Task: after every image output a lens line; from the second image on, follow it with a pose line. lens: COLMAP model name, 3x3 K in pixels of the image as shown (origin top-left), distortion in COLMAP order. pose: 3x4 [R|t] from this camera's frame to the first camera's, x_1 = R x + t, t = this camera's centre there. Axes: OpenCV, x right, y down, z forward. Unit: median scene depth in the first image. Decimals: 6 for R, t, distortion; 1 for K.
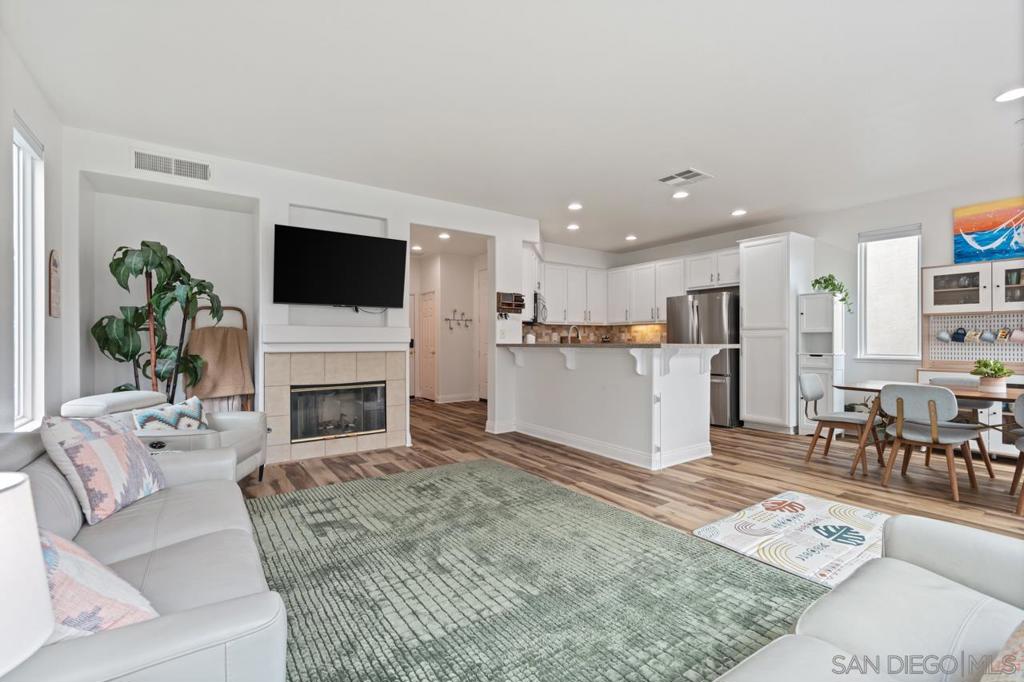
lens RADIAL K [[448.0, 0, 512.0], [0, 448.0, 341.0], [0, 0, 1]] dist [-0.003680, 0.000057]
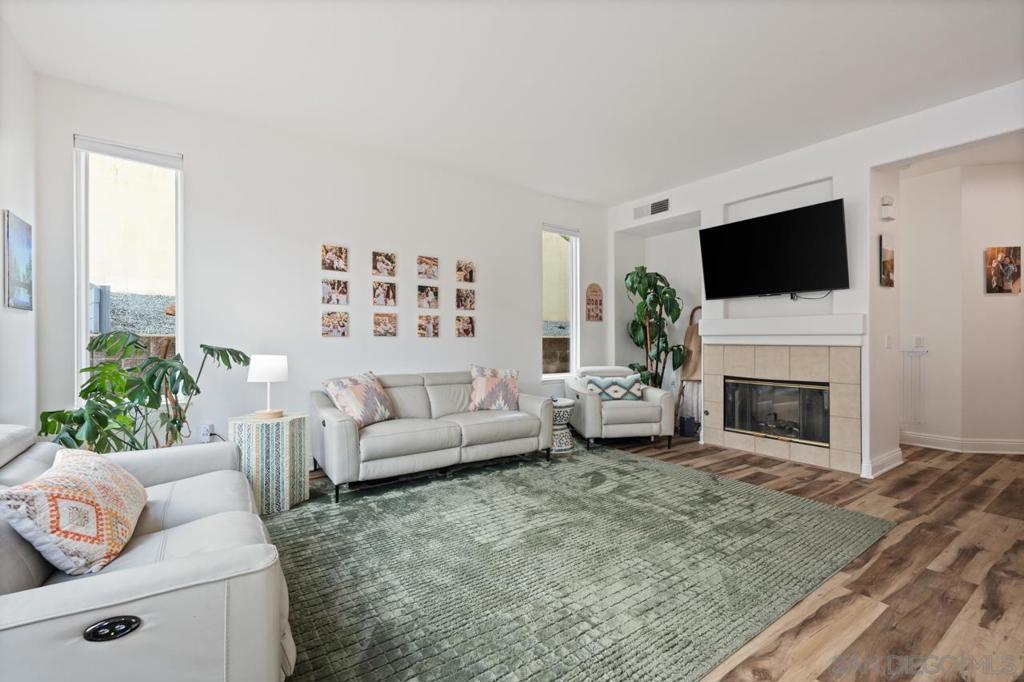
lens RADIAL K [[450.7, 0, 512.0], [0, 450.7, 341.0], [0, 0, 1]] dist [-0.008974, 0.000960]
pose [[-0.001370, 0.003129, -0.999994, 0.440491], [-0.002331, 0.999992, 0.003132, 0.012223], [0.999996, 0.002335, -0.001363, 0.386524]]
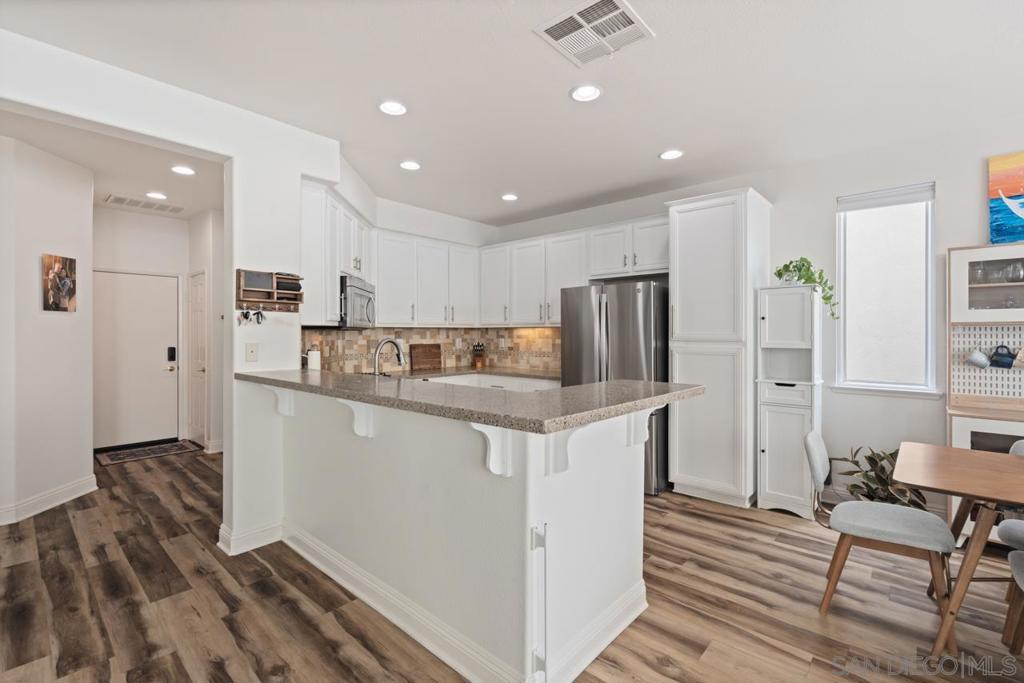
lens RADIAL K [[456.0, 0, 512.0], [0, 456.0, 341.5], [0, 0, 1]] dist [0.001275, -0.000050]
pose [[0.974536, -0.002820, 0.224214, 0.154897], [-0.001079, 0.999850, 0.017263, -0.038897], [-0.224229, -0.017065, 0.974387, 0.448777]]
